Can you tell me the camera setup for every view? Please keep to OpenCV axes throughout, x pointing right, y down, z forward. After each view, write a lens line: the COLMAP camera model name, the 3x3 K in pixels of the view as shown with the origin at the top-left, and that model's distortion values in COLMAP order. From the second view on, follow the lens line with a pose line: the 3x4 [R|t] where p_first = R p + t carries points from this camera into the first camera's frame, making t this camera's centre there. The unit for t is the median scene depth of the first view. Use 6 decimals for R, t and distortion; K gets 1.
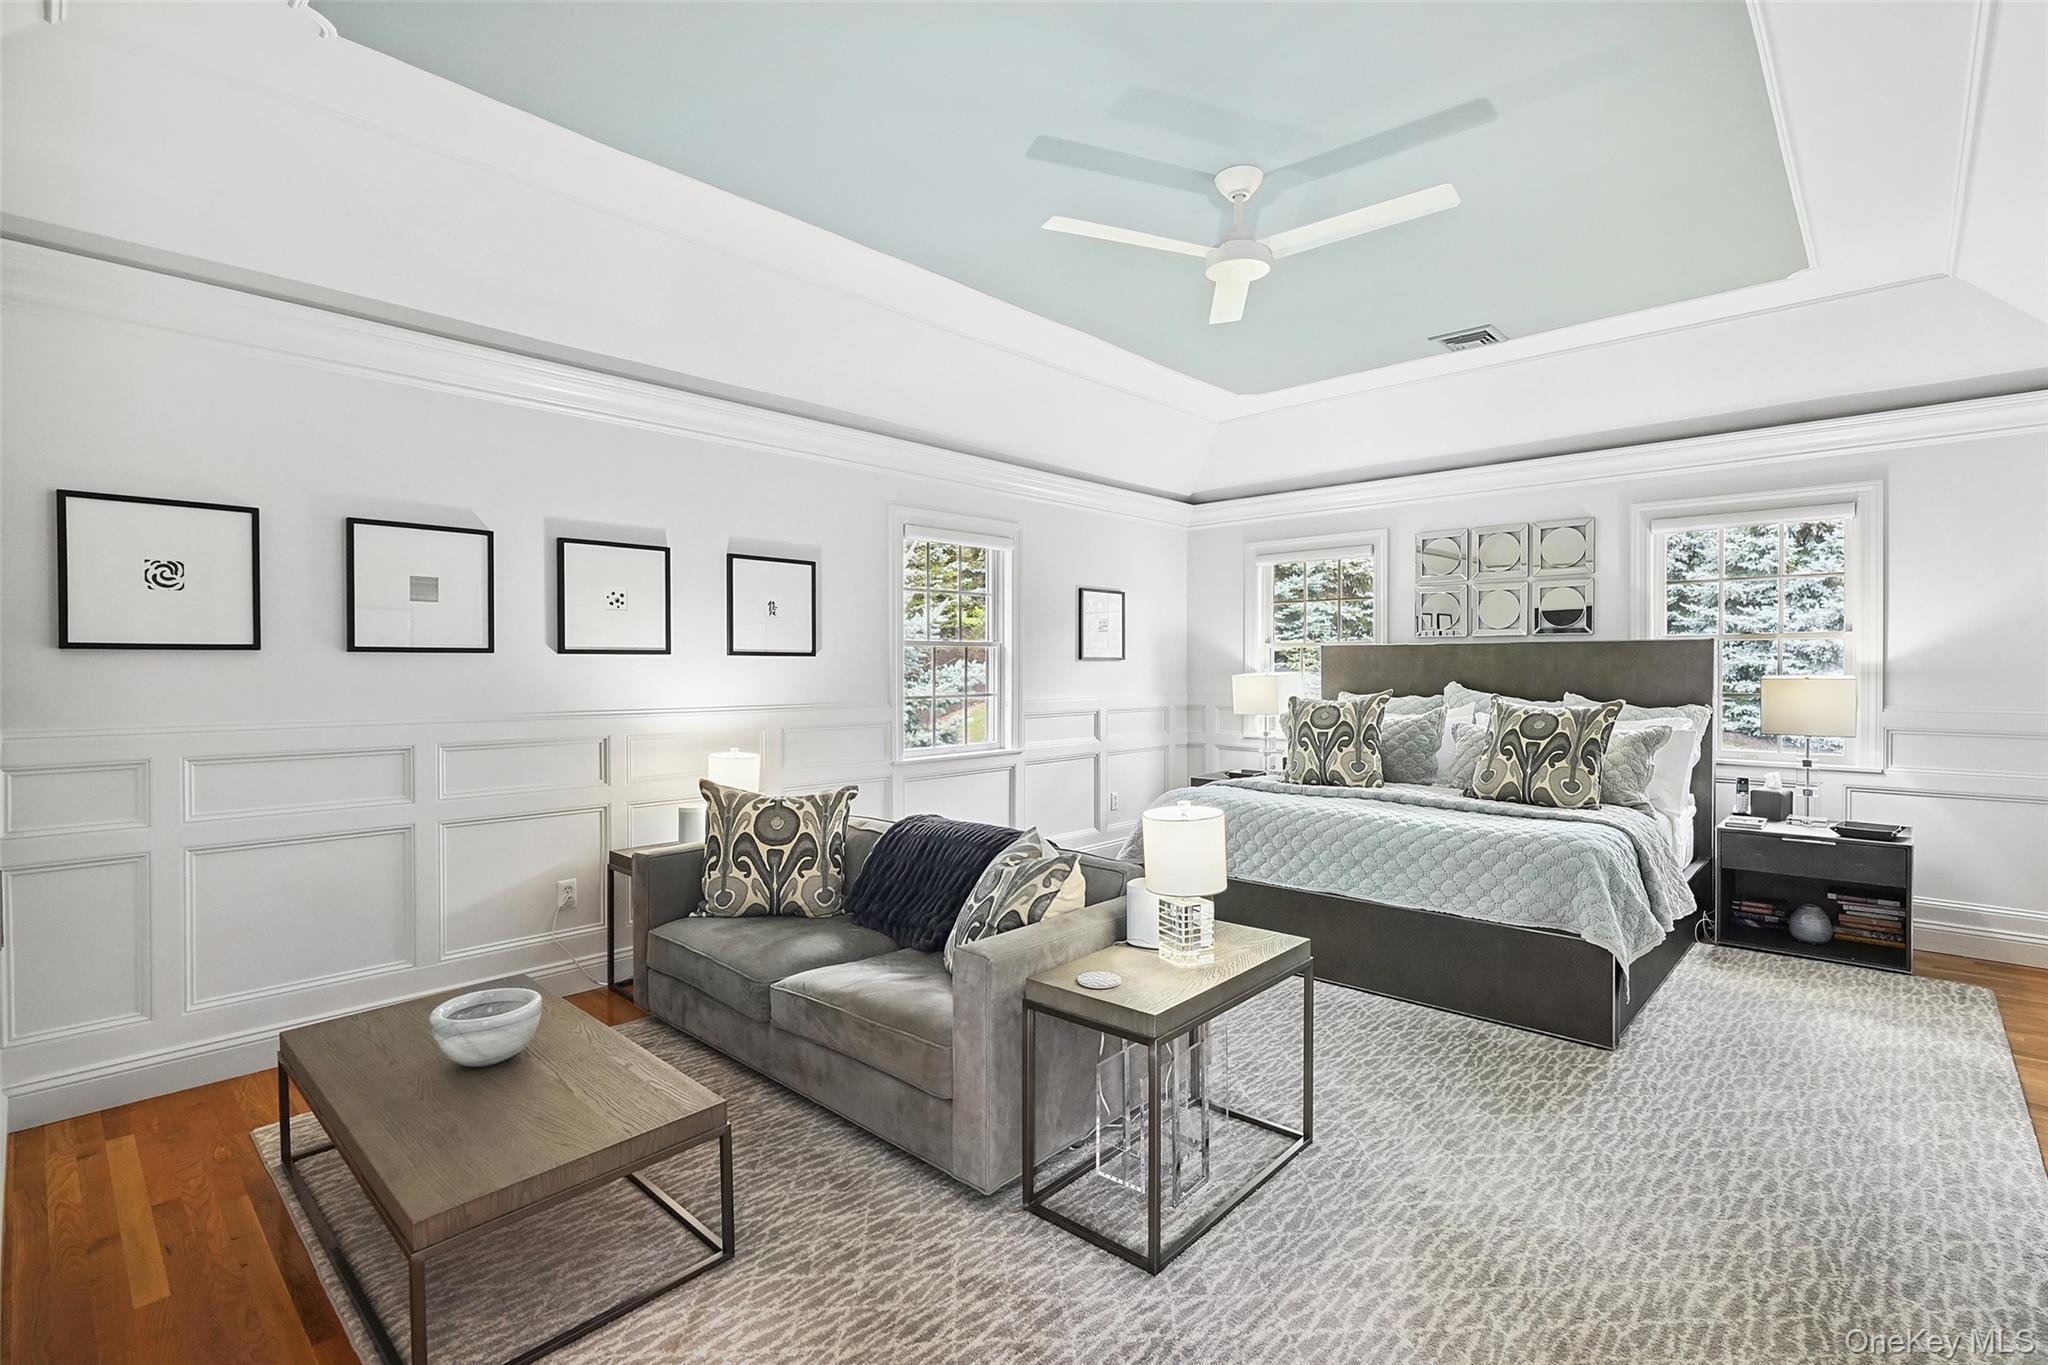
lens RADIAL K [[941.2, 0, 1024.0], [0, 941.2, 682.5], [0, 0, 1]] dist [-0.000858, -0.000196]
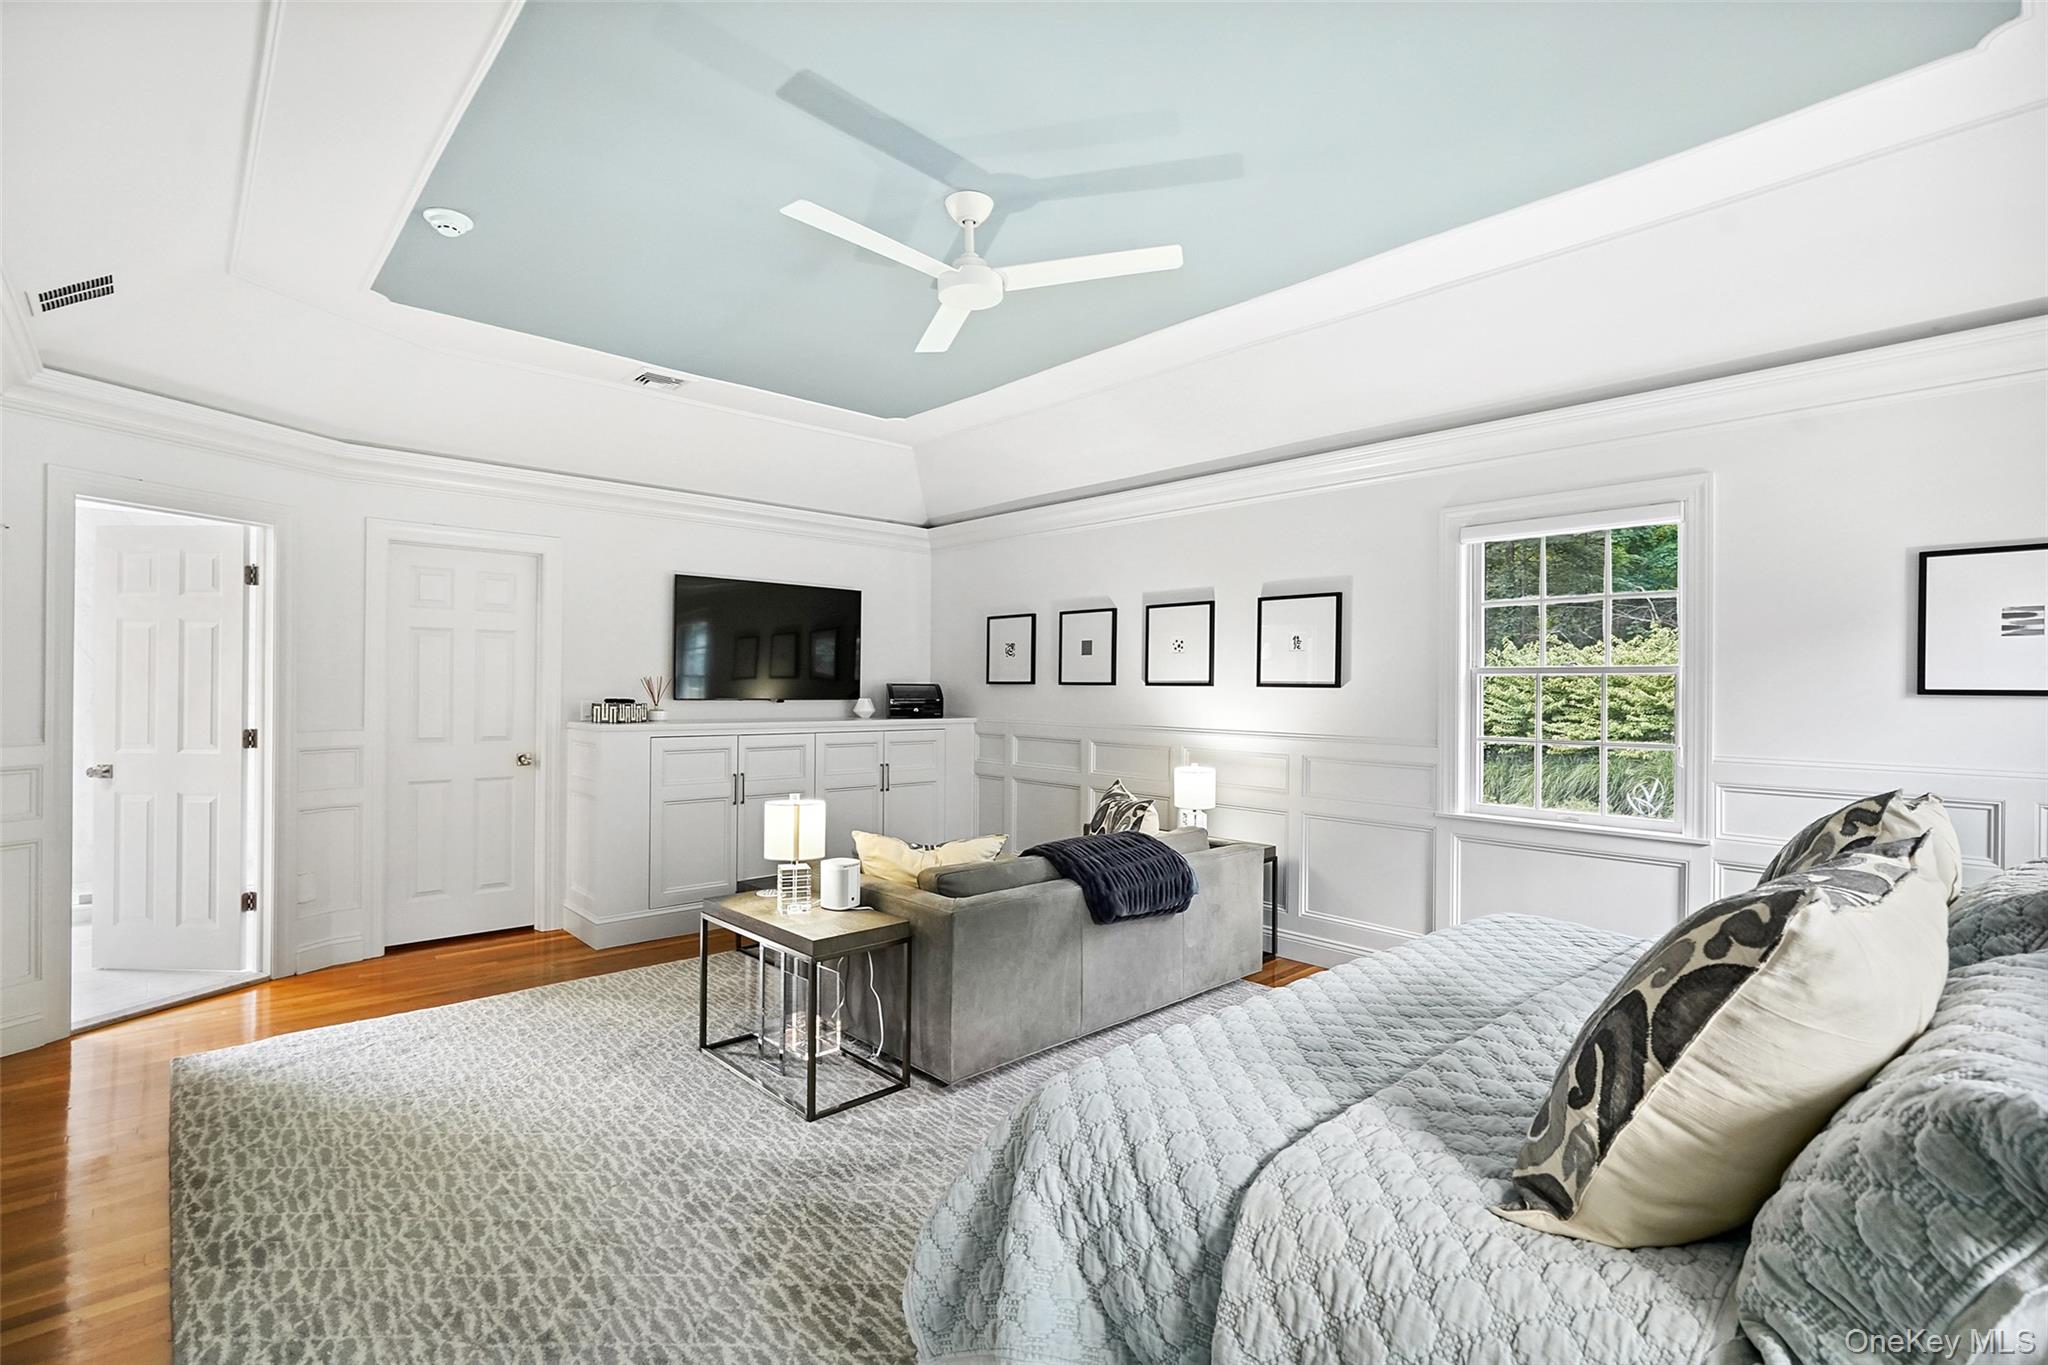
lens RADIAL K [[928.3, 0, 1024.0], [0, 928.3, 682.5], [0, 0, 1]] dist [-0.019834, 0.000120]
pose [[-0.071025, -0.004613, -0.997464, 0.877298], [-0.029607, 0.999558, -0.002514, -0.023750], [0.997035, 0.029353, -0.071130, 0.839724]]
